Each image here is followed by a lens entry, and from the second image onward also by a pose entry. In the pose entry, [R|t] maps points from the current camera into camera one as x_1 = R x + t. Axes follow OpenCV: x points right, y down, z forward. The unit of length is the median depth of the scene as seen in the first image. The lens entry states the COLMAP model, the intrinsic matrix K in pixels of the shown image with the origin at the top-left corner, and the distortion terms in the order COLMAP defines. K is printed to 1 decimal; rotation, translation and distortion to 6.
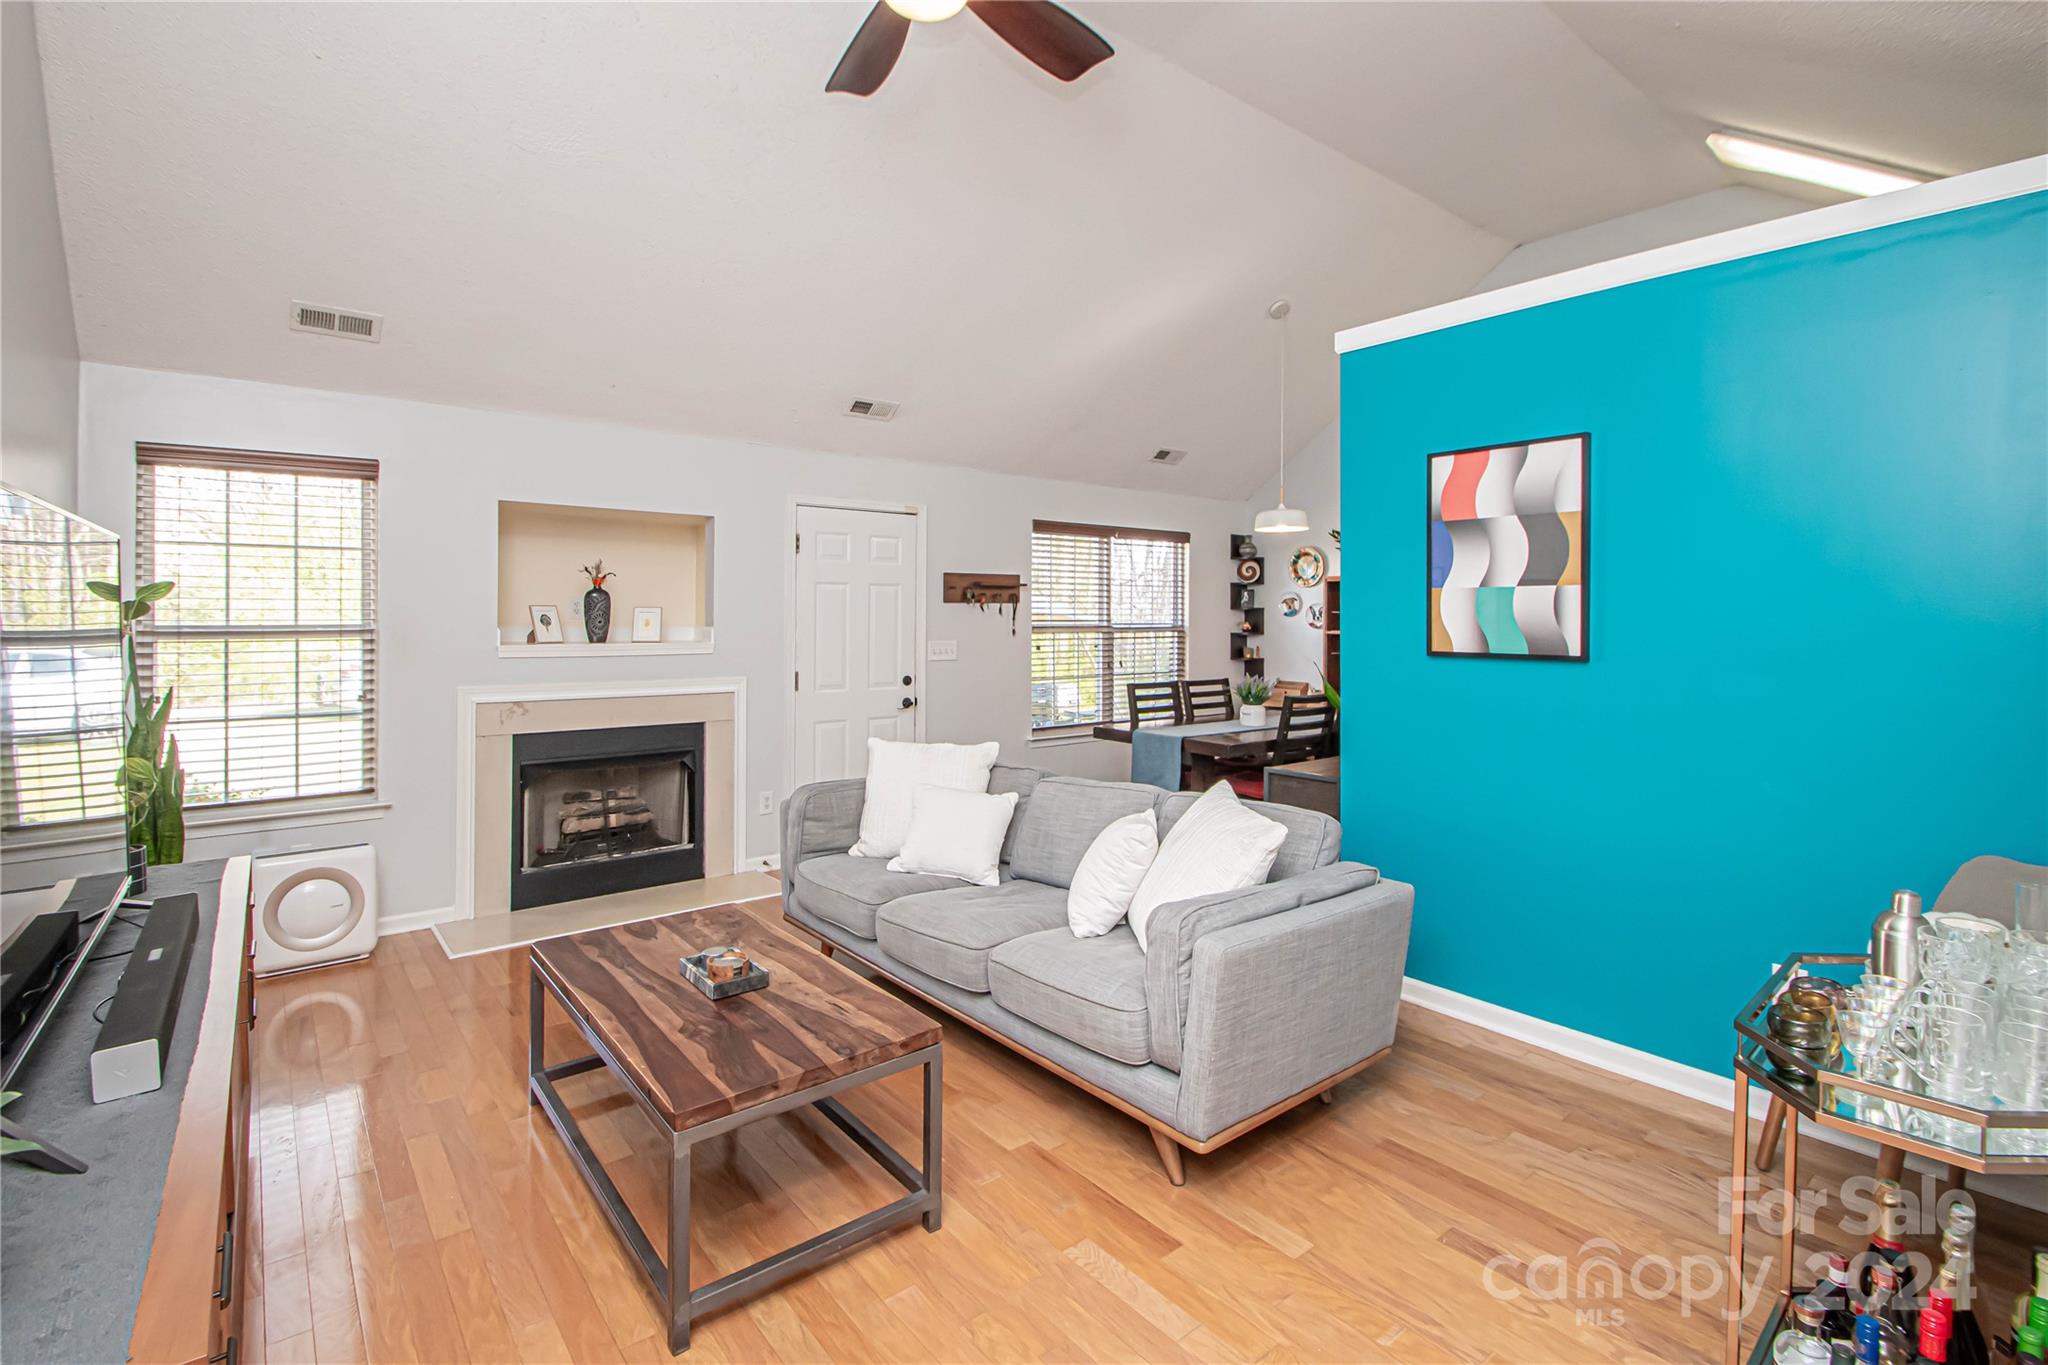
lens RADIAL K [[963.5, 0, 1018.2], [0, 963.5, 618.9], [0, 0, 1]] dist [-0.000874, -0.000182]
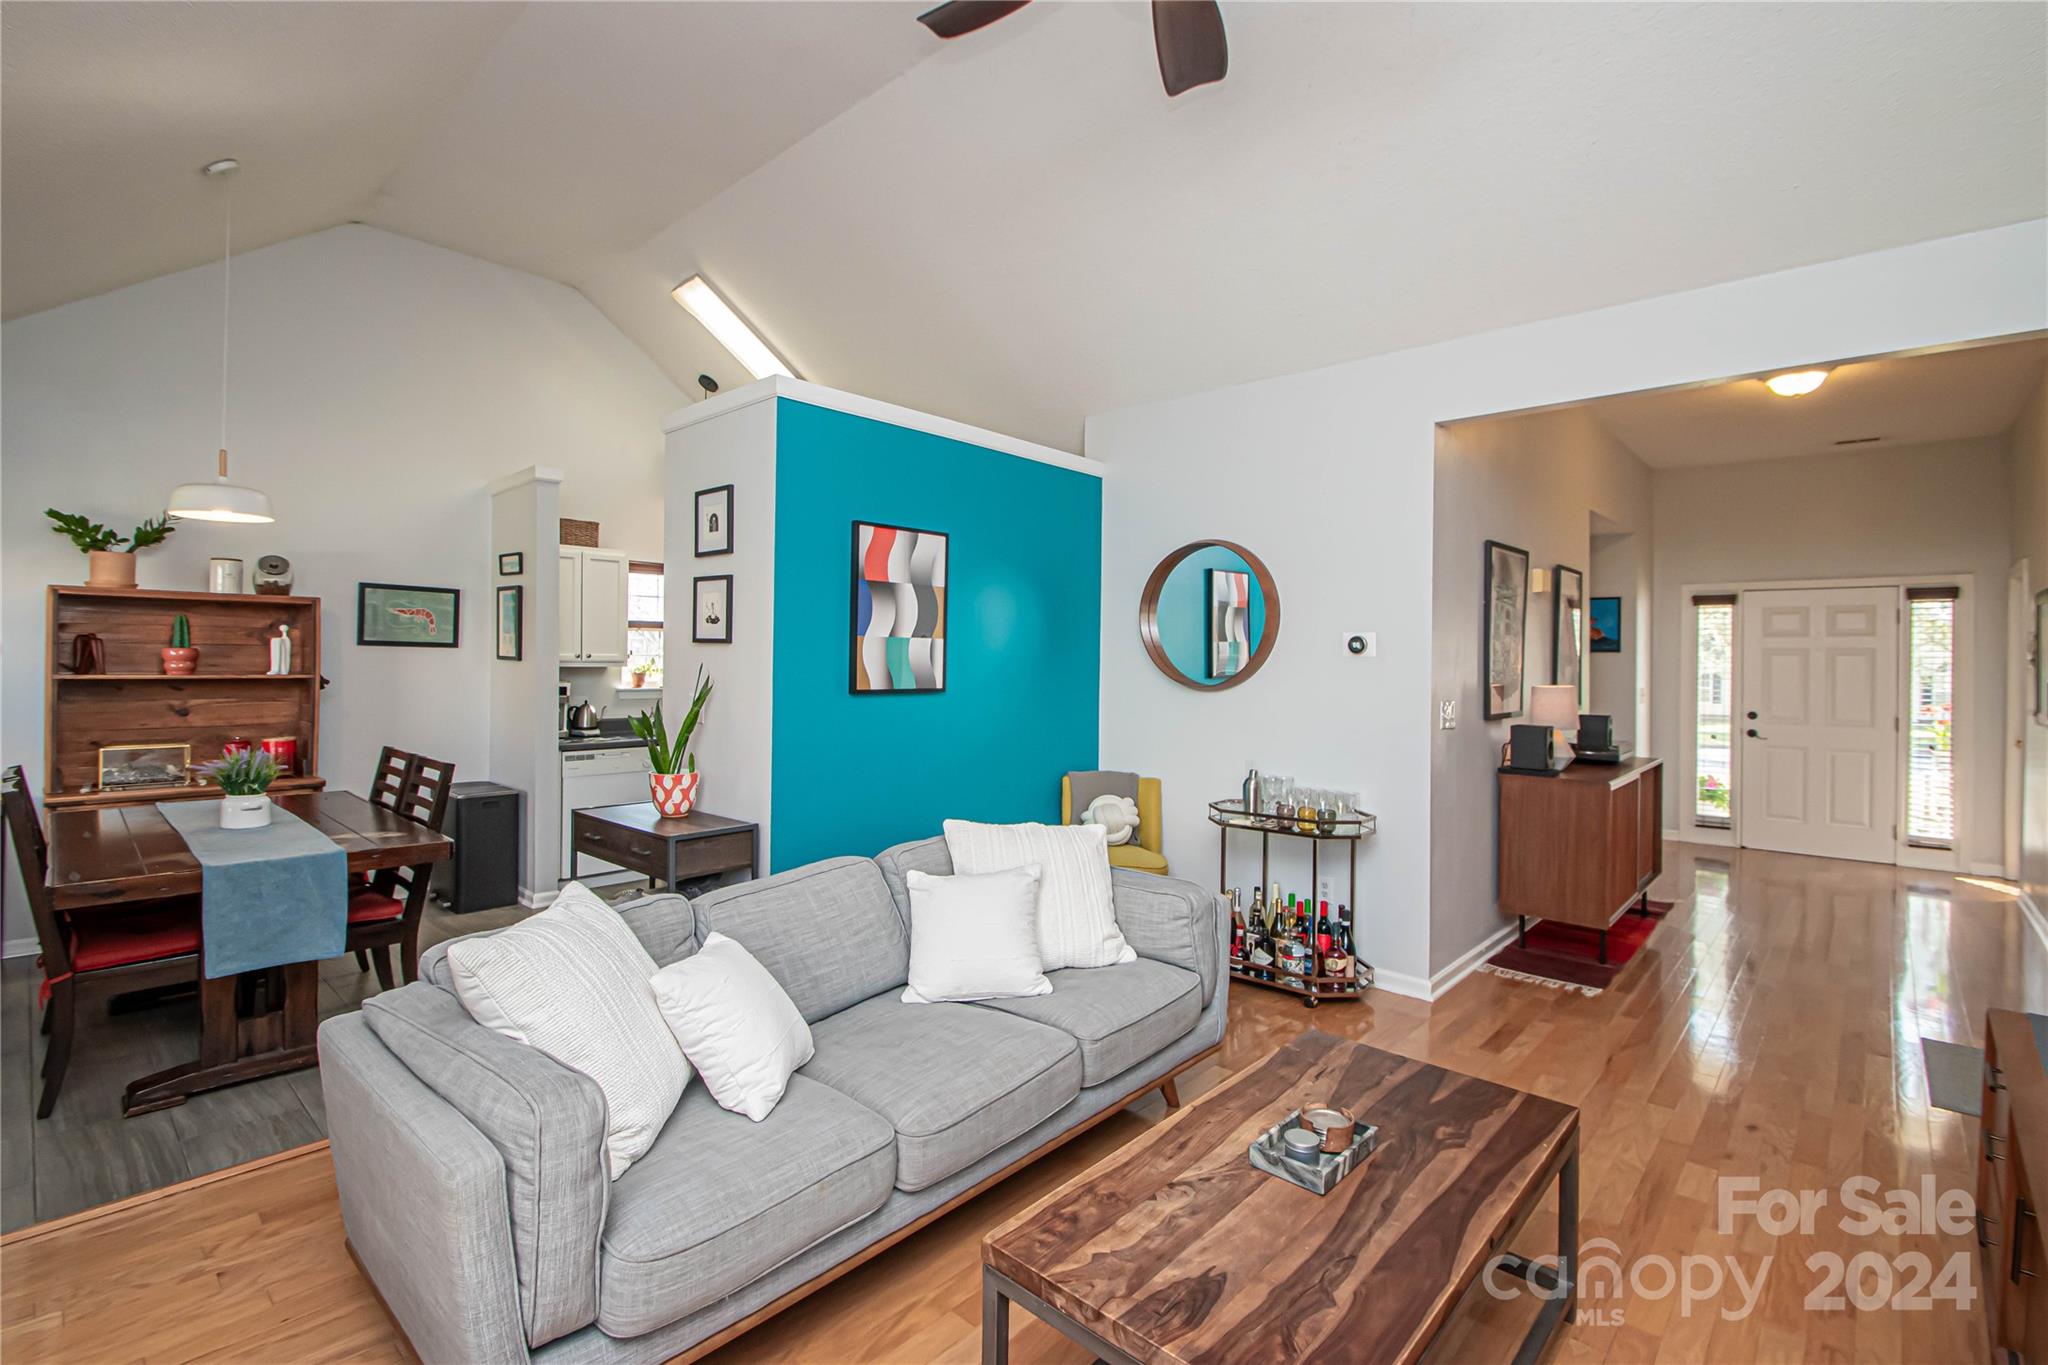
lens RADIAL K [[939.6, 0, 1022.3], [0, 939.6, 656.0], [0, 0, 1]] dist [-0.000553, -0.011299]
pose [[-0.156262, -0.000324, 0.987716, -0.776755], [-0.009388, 0.999955, -0.001157, -0.008644], [-0.987671, -0.009454, -0.156258, 1.053617]]
